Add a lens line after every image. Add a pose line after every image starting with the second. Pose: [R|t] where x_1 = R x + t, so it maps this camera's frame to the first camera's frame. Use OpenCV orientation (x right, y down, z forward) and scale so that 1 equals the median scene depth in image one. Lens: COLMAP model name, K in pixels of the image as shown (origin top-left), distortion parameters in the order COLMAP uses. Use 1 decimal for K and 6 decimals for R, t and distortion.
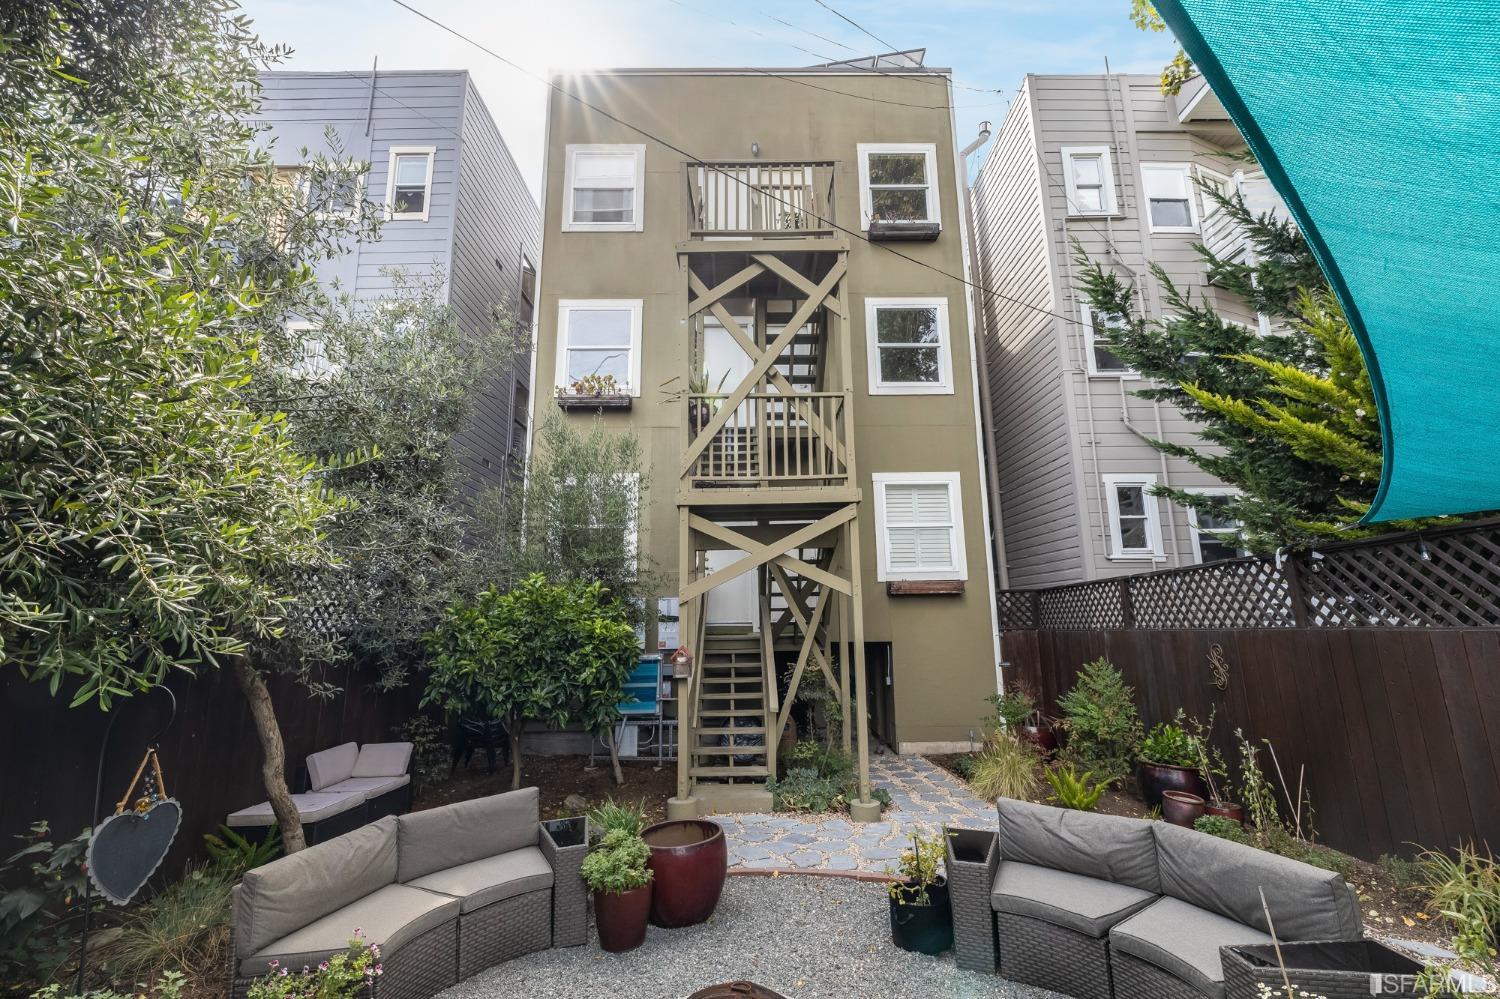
lens RADIAL K [[626.6, 0, 758.4], [0, 626.6, 496.8], [0, 0, 1]] dist [0.000029, 0.000067]
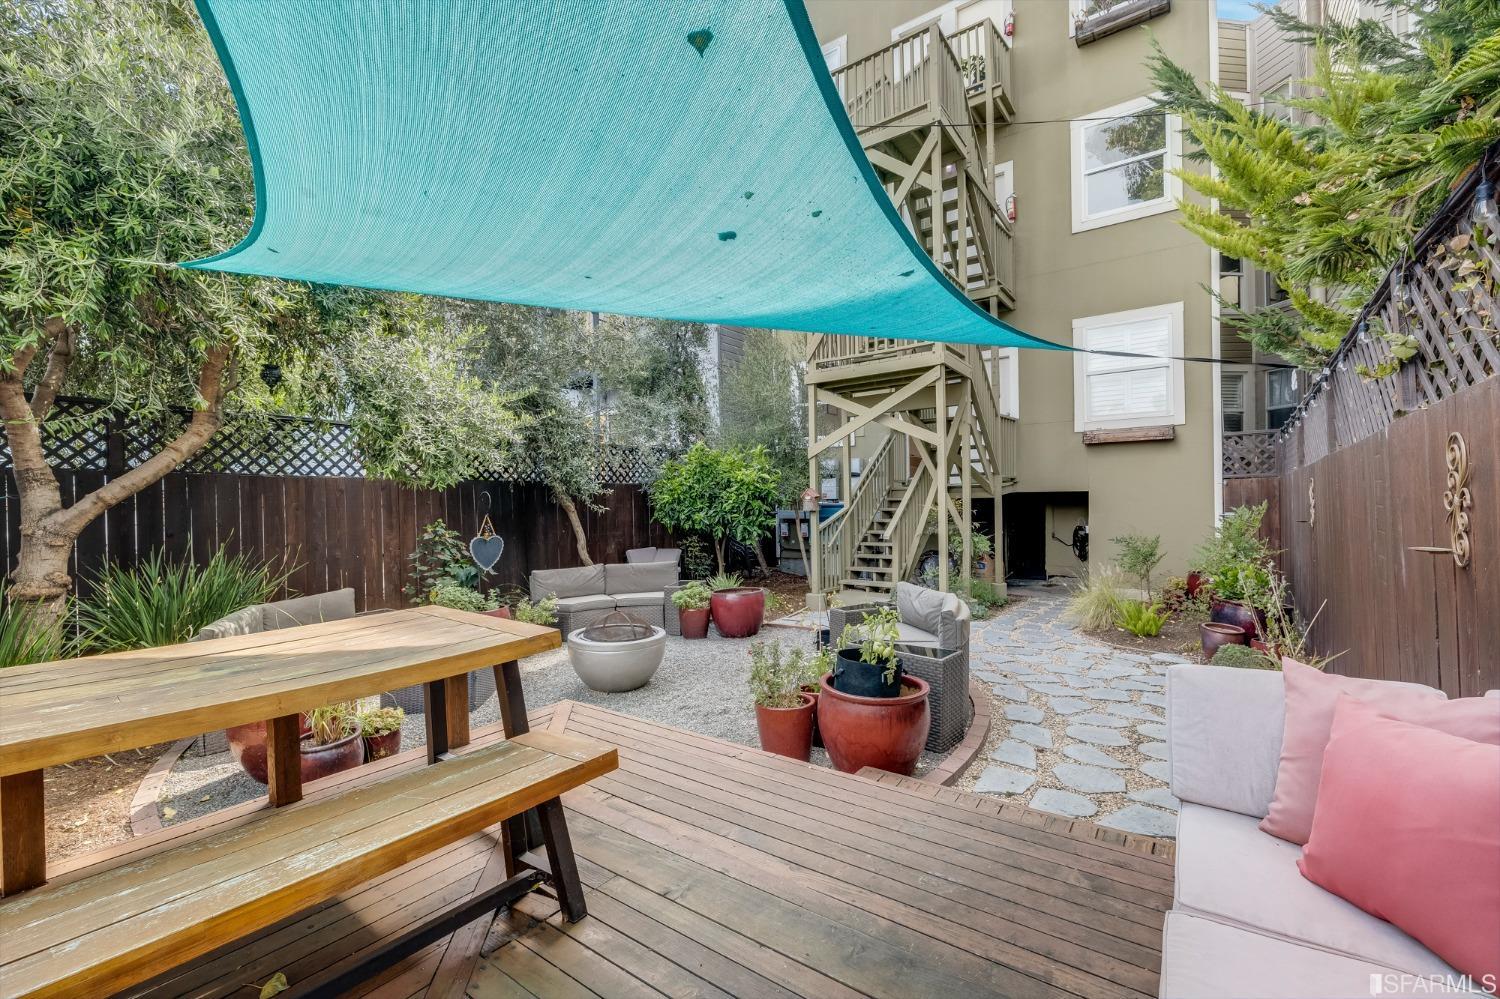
lens RADIAL K [[626.6, 0, 758.4], [0, 626.6, 496.8], [0, 0, 1]] dist [0.000029, 0.000067]
pose [[0.810774, -0.004356, -0.585343, 0.509256], [0.123405, 0.978770, 0.163648, 0.015799], [0.572203, -0.204916, 0.794099, -0.135689]]
